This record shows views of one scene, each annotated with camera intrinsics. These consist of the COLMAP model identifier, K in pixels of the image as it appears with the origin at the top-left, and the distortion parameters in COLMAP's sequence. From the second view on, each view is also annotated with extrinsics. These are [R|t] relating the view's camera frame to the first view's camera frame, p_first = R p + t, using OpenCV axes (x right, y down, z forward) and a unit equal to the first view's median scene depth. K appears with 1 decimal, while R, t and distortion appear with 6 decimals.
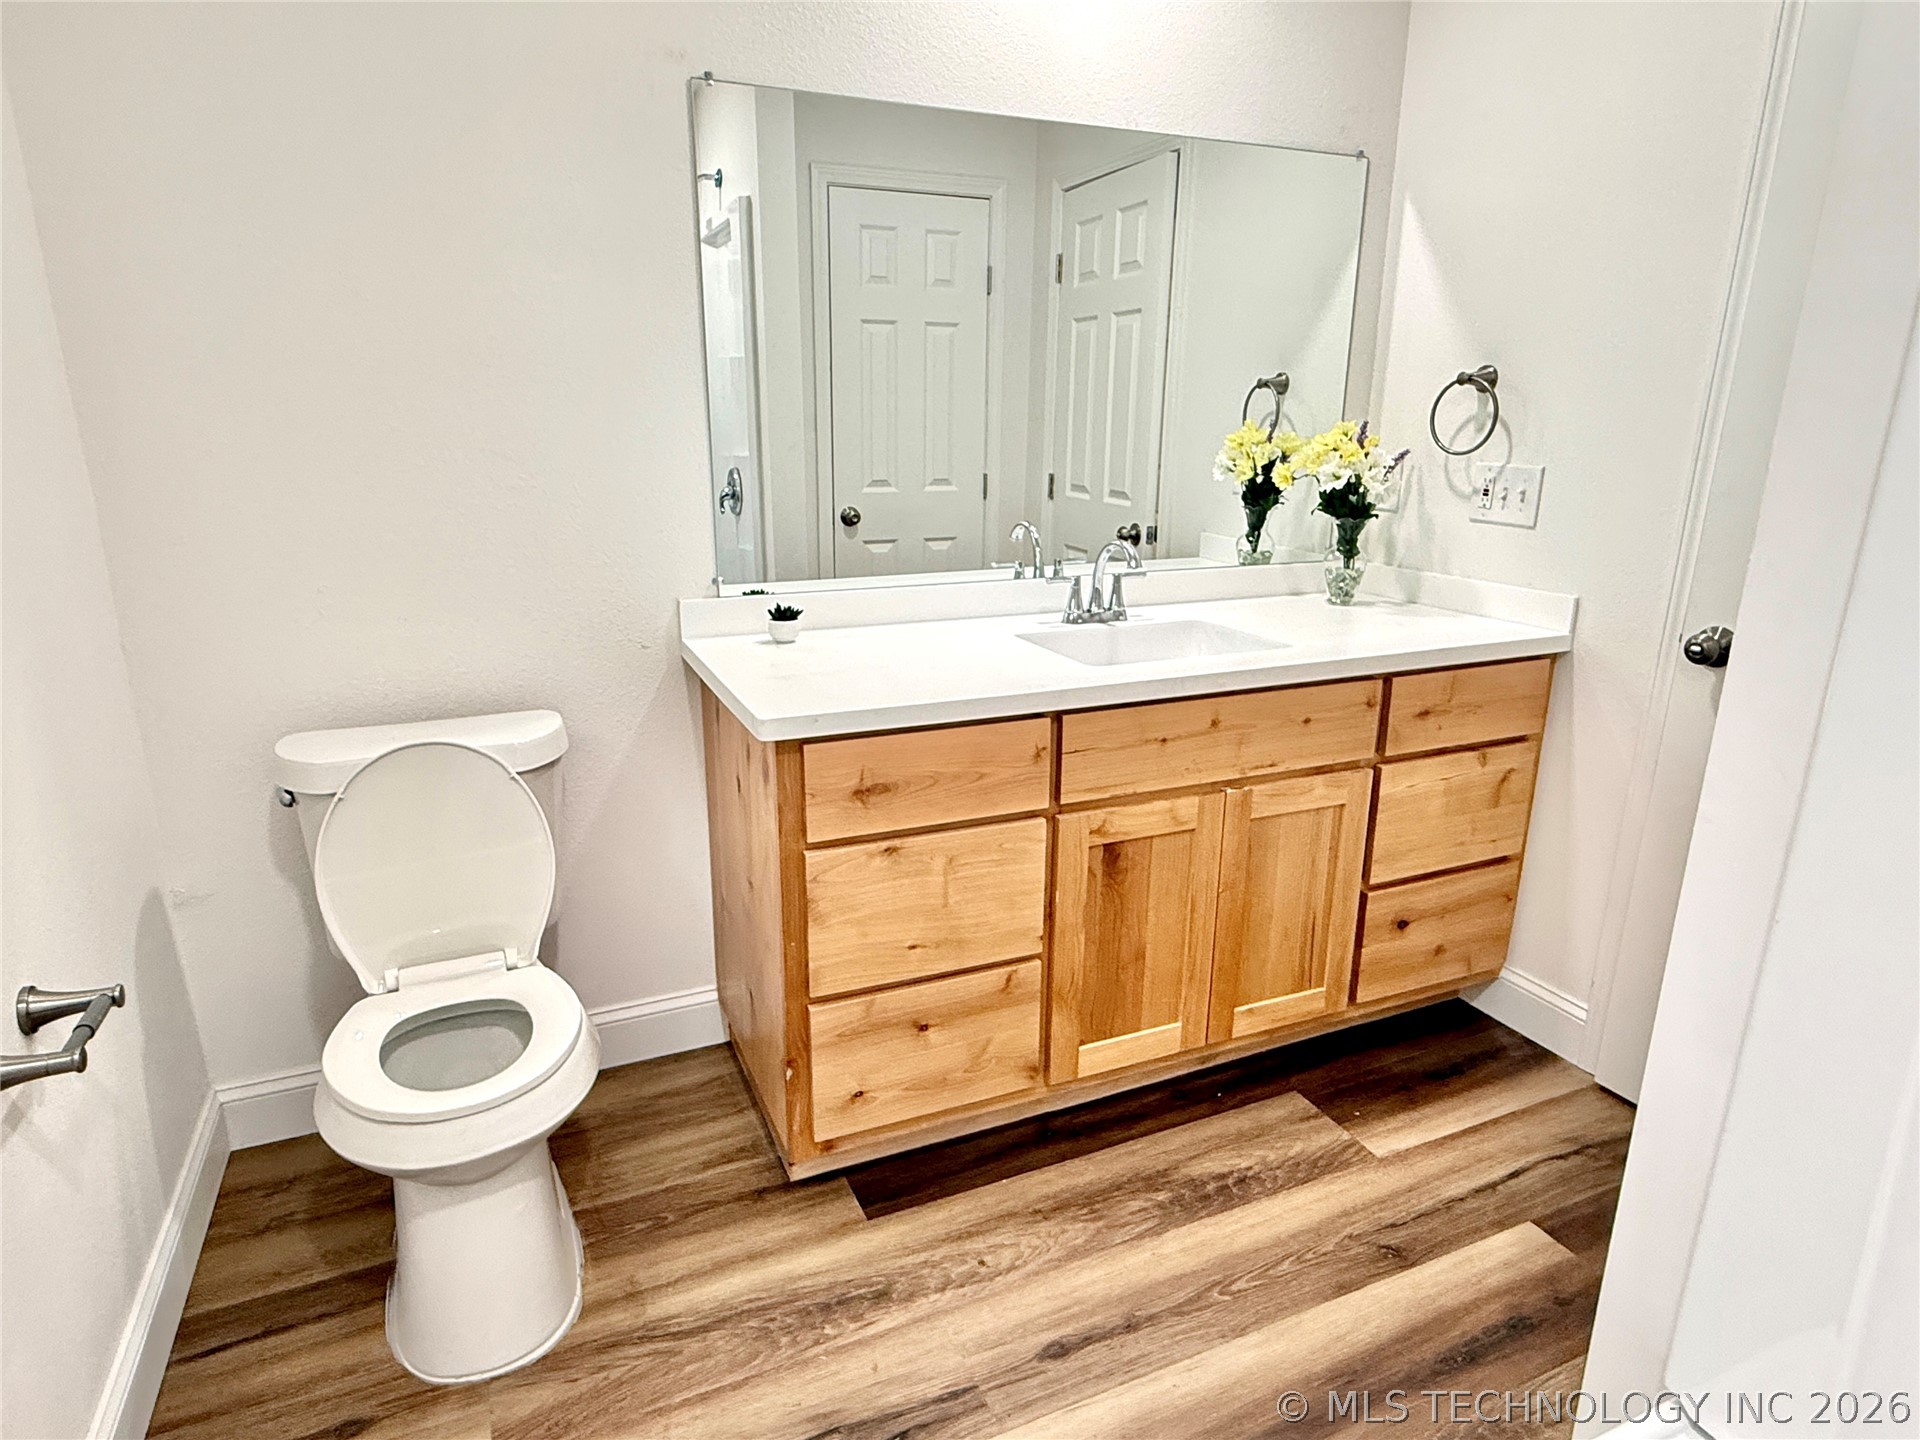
lens RADIAL K [[1105.9, 0, 955.9], [0, 1105.9, 726.5], [0, 0, 1]] dist [-0.003037, 0.001022]
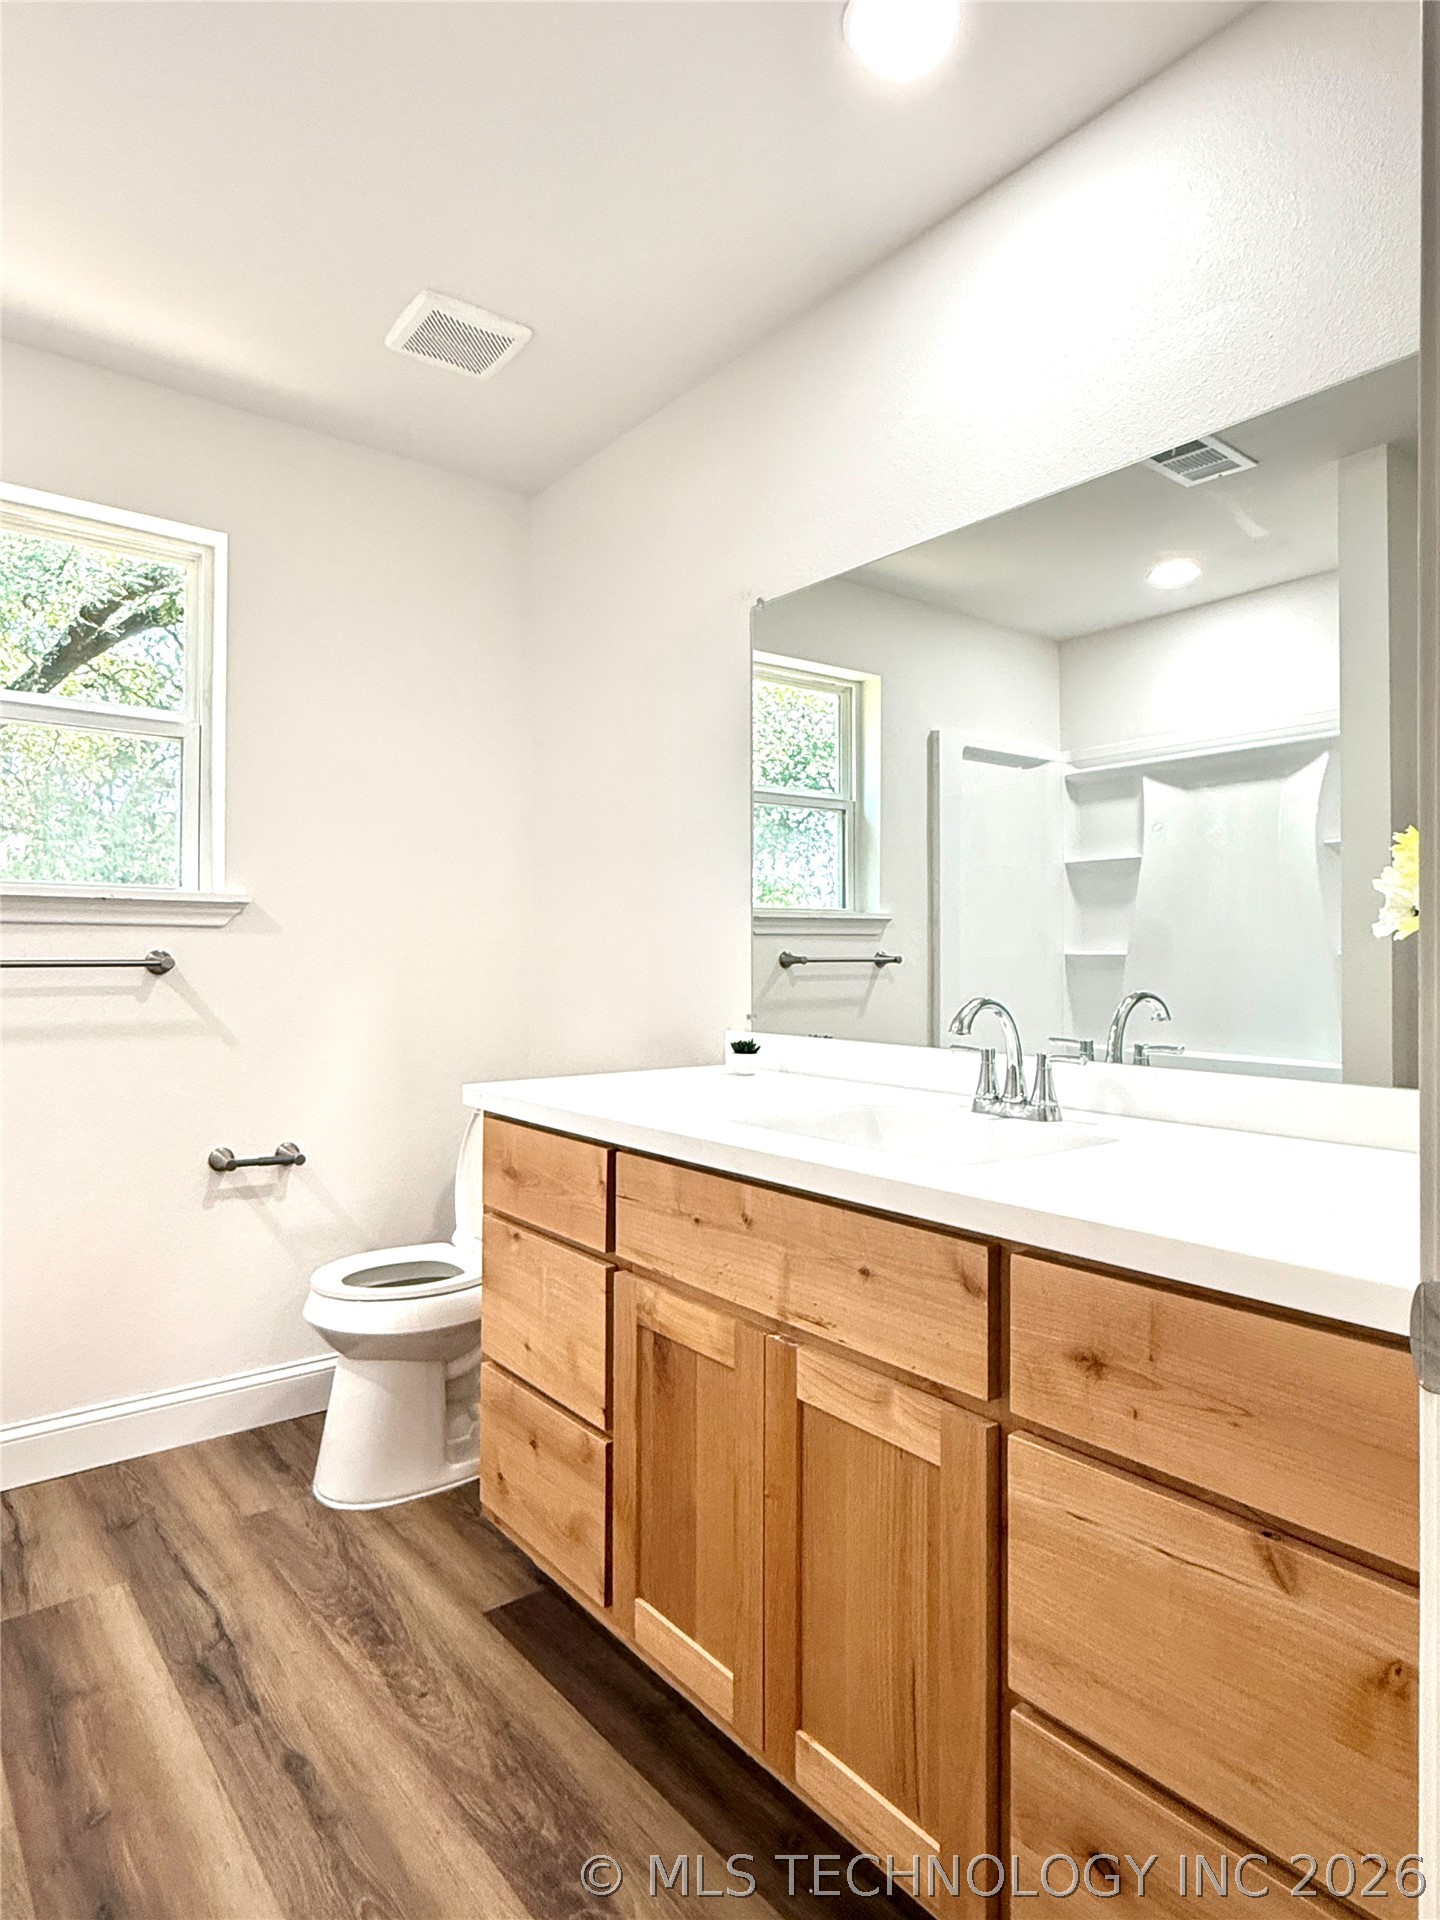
lens RADIAL K [[1105.9, 0, 716.3], [0, 1105.9, 951.5], [0, 0, 1]] dist [-0.003037, 0.001022]
pose [[0.252133, -0.007127, -0.967666, 0.937437], [-0.265665, 0.961042, -0.076299, -0.112402], [0.930511, 0.276312, 0.240417, 0.773628]]
